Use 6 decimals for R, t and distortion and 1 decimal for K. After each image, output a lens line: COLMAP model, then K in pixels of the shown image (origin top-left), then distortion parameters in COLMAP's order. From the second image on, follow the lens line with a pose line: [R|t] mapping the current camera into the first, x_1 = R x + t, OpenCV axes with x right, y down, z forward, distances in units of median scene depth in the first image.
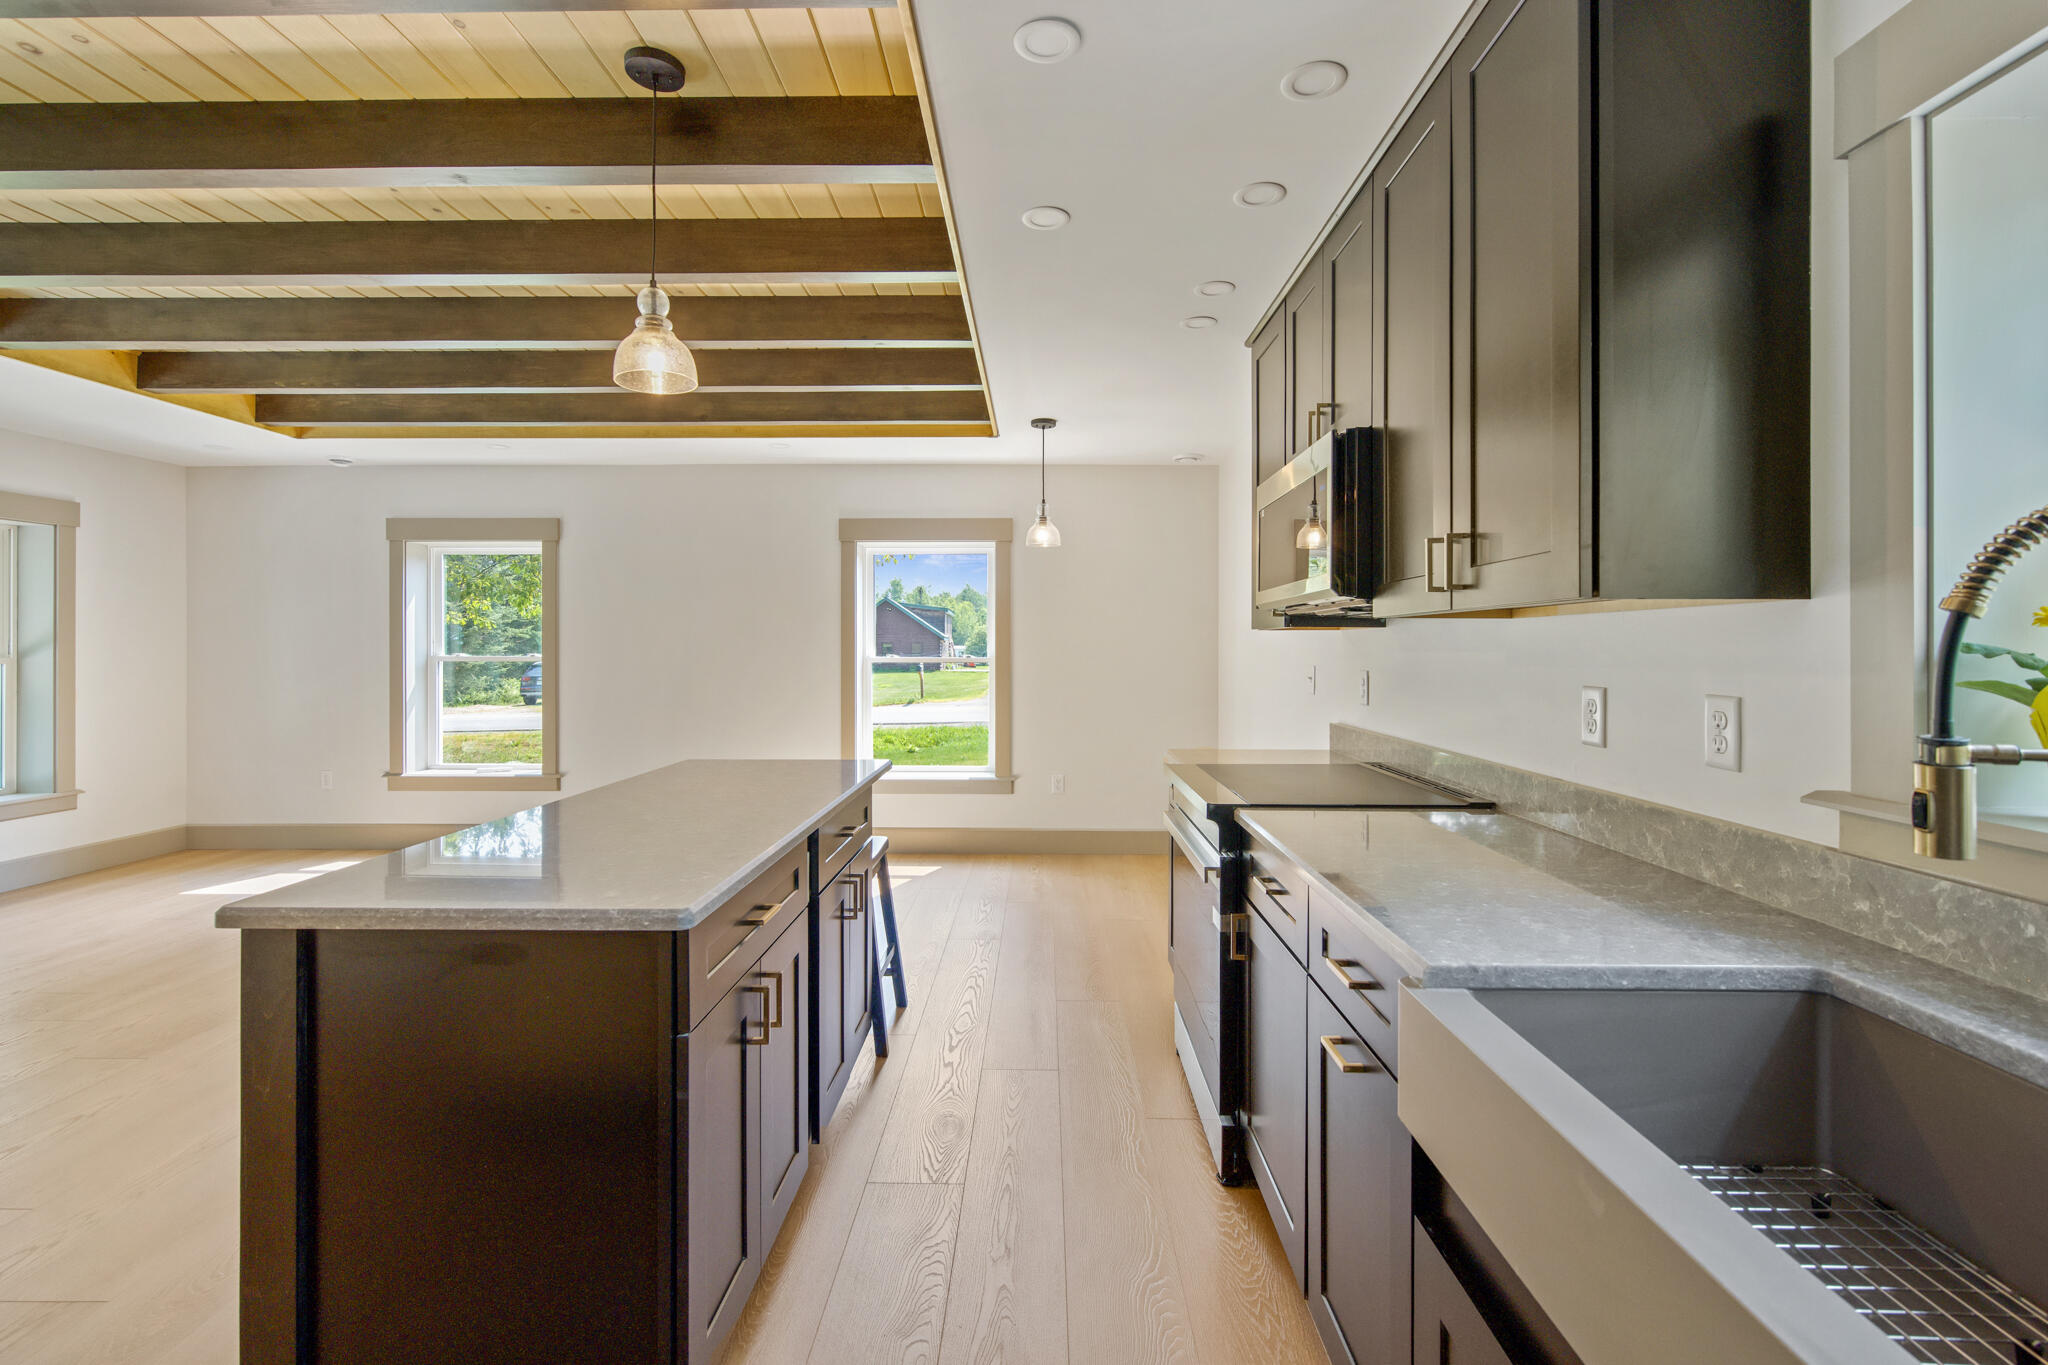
lens RADIAL K [[905.5, 0, 1025.3], [0, 905.5, 661.3], [0, 0, 1]] dist [0.003267, 0.000304]
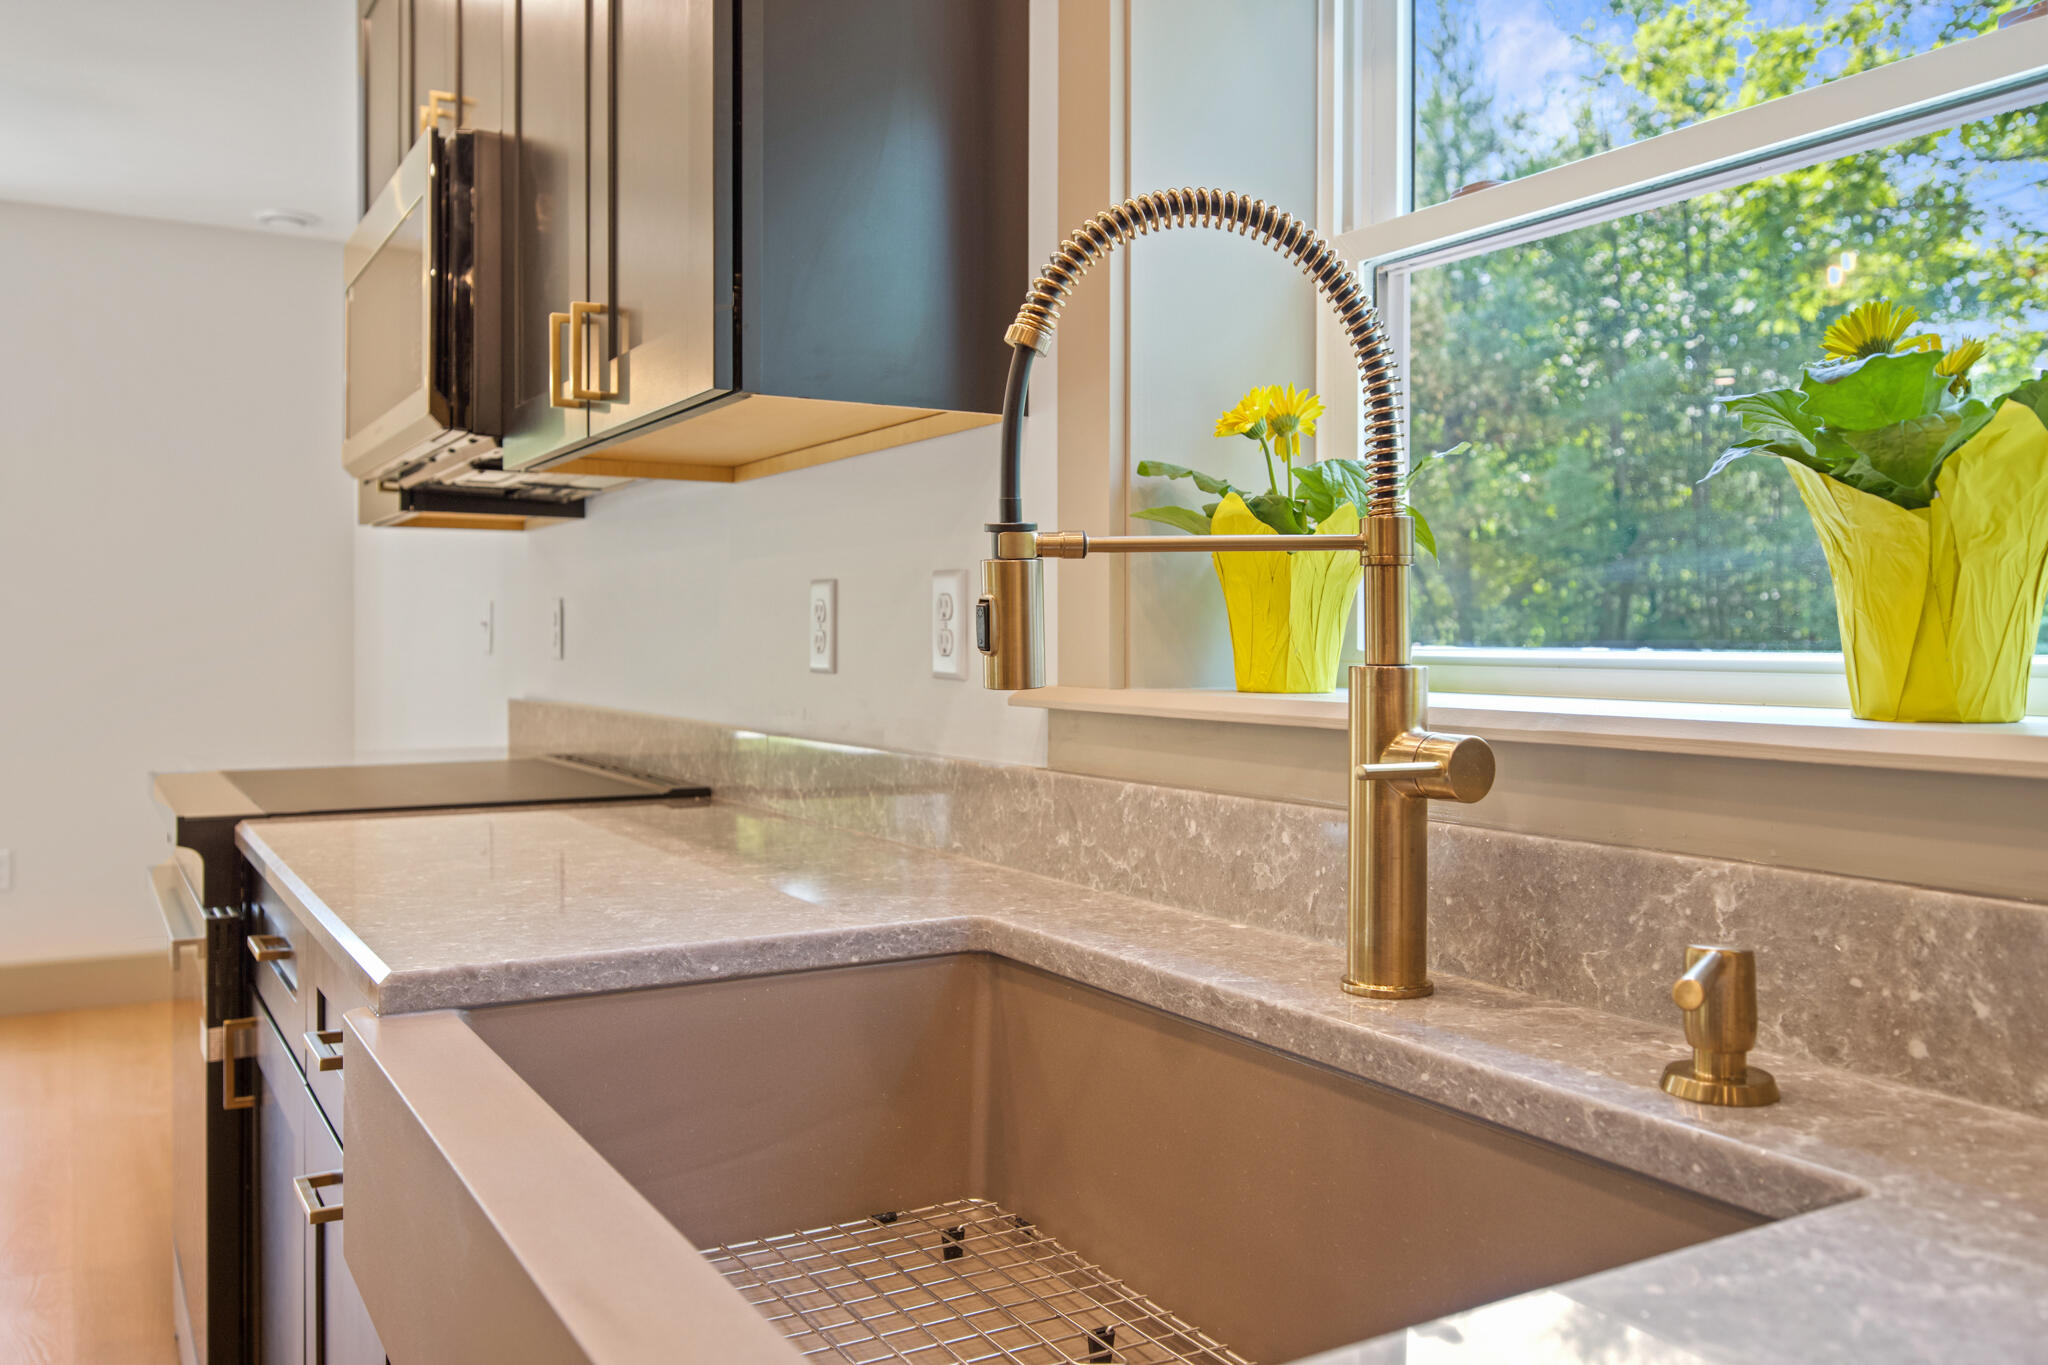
lens RADIAL K [[1629.1, 0, 1025.0], [0, 1629.1, 682.4], [0, 0, 1]] dist [0.012532, 0.004812]
pose [[0.859265, -0.012572, 0.511377, 0.252714], [0.009359, 0.999917, 0.008856, 0.138370], [-0.511445, -0.002824, 0.859311, -0.076570]]
